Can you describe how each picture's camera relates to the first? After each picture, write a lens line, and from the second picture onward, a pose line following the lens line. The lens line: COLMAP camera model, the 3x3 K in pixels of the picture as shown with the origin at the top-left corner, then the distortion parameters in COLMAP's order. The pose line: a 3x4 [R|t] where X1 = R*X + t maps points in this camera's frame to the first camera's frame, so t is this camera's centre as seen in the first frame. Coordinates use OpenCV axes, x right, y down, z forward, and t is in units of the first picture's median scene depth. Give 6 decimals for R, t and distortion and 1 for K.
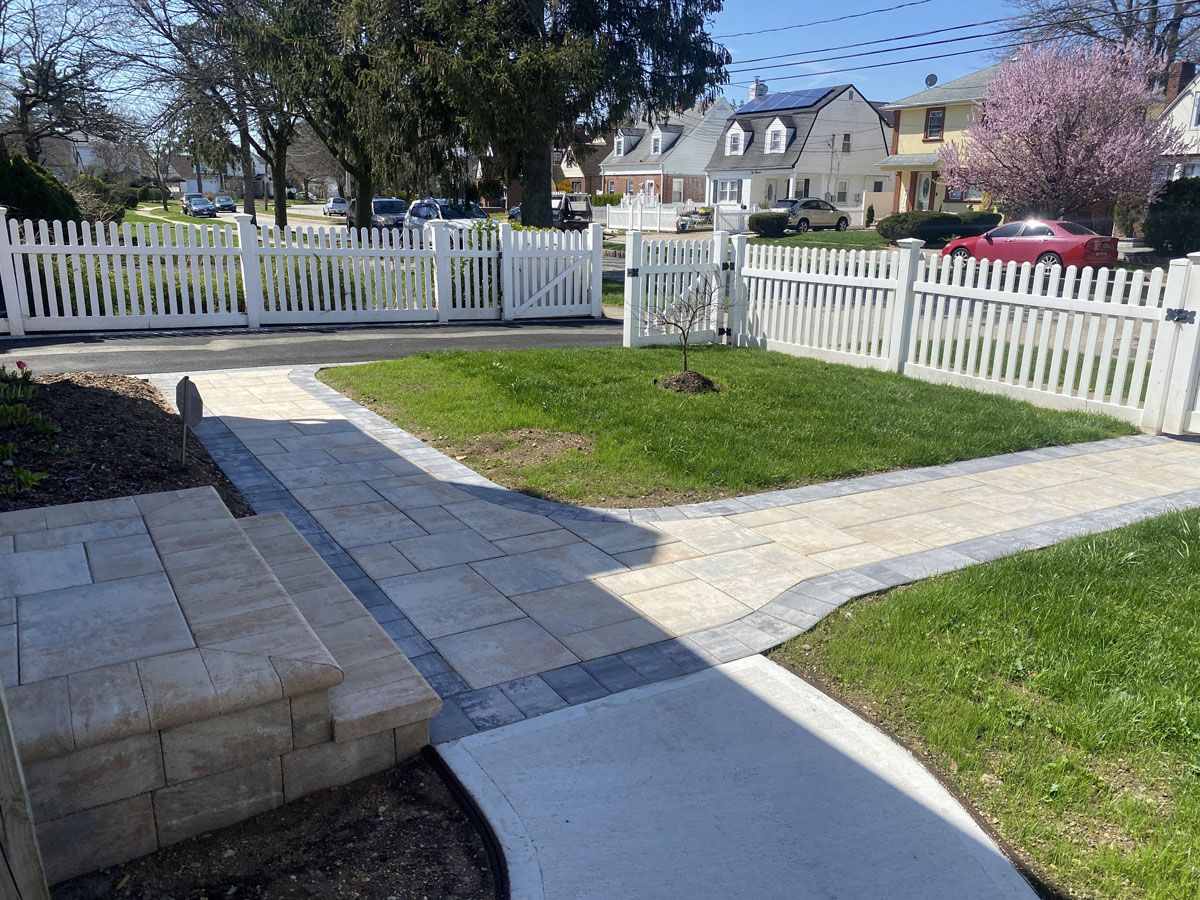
lens RADIAL K [[907.0, 0, 609.4], [0, 907.0, 457.5], [0, 0, 1]] dist [0.049727, -0.062160]
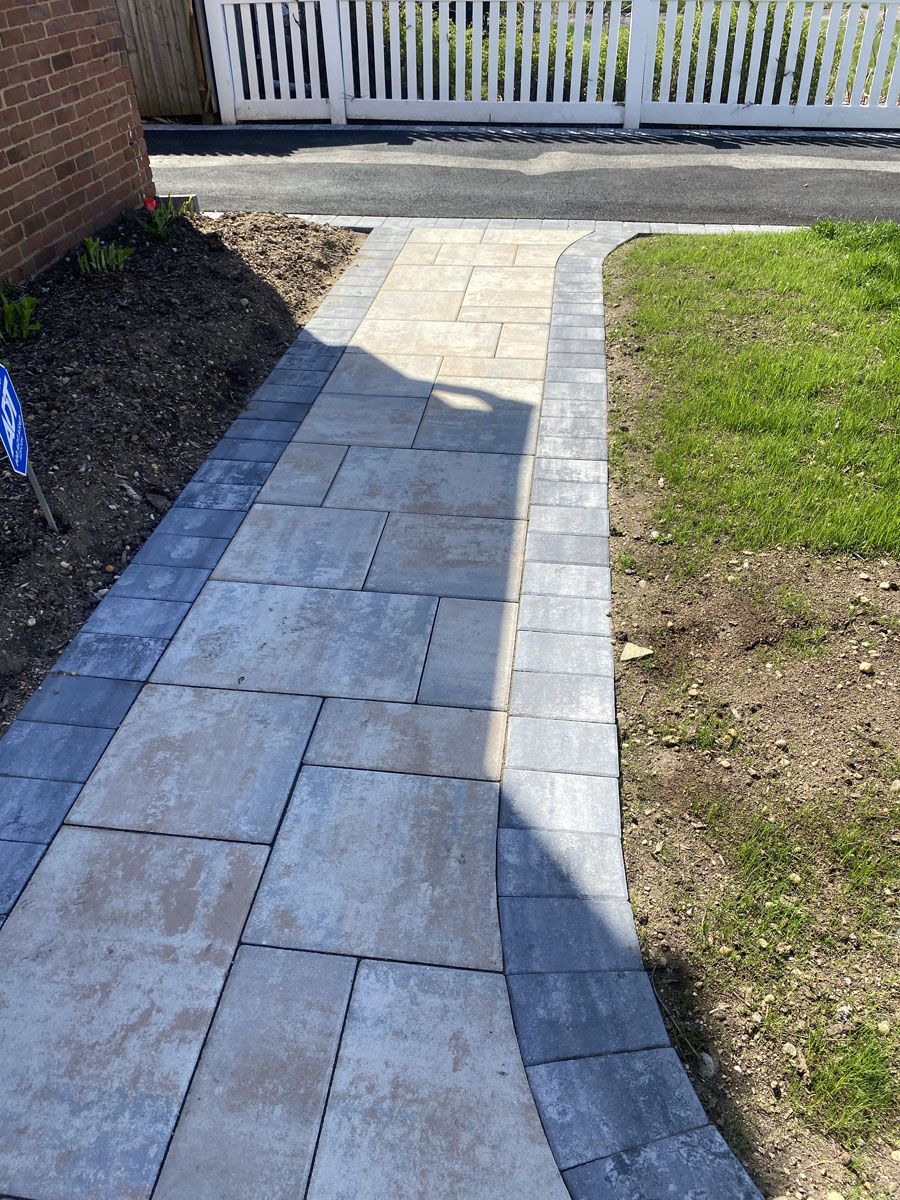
lens RADIAL K [[907.0, 0, 449.2], [0, 907.0, 616.5], [0, 0, 1]] dist [0.049727, -0.062160]
pose [[0.776803, 0.350218, -0.523378, -0.035976], [-0.132333, 0.903319, 0.408047, -0.173374], [0.615682, -0.247712, 0.748047, 0.753192]]
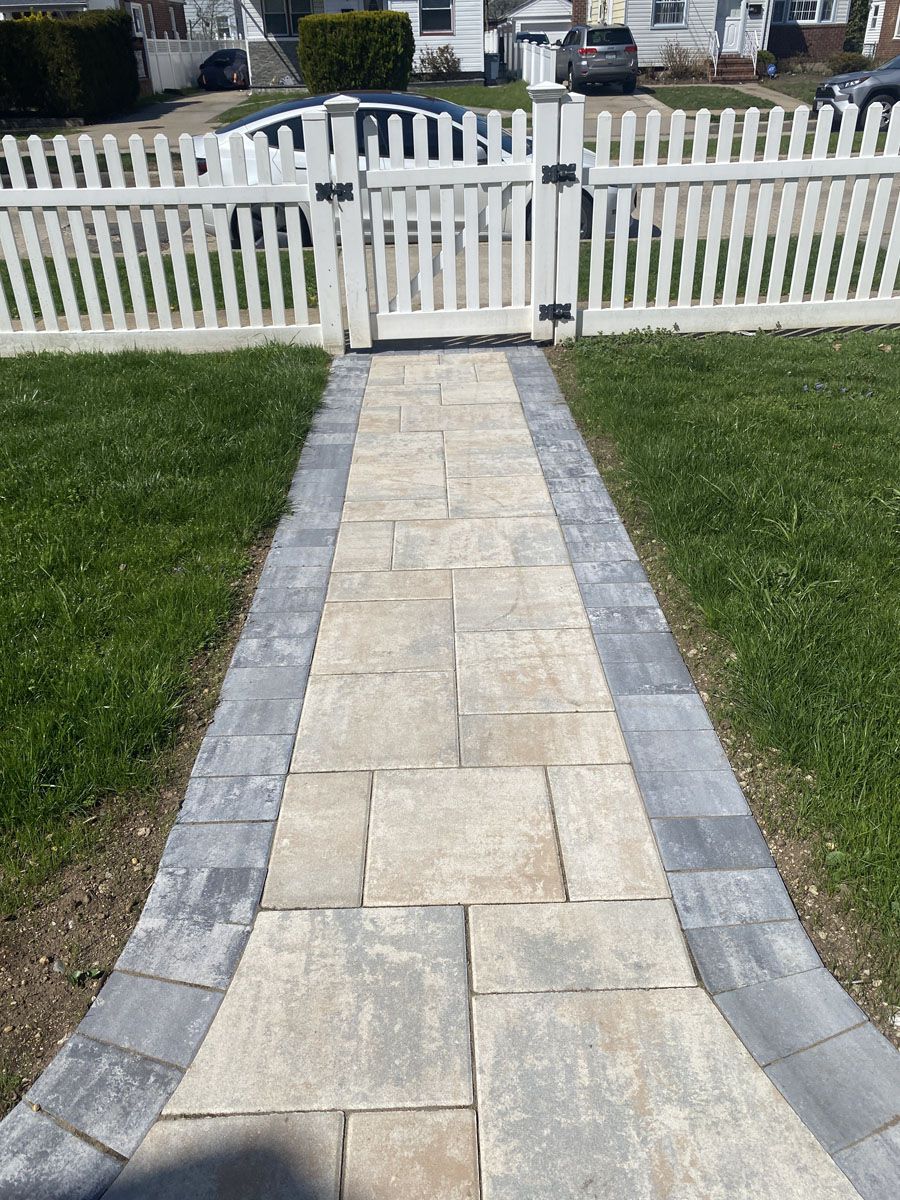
lens RADIAL K [[907.0, 0, 446.1], [0, 907.0, 600.2], [0, 0, 1]] dist [0.049727, -0.062160]
pose [[0.506075, -0.465400, 0.726148, -0.049484], [0.262391, 0.885091, 0.384402, -0.163427], [-0.821608, -0.004002, 0.570039, 0.660475]]
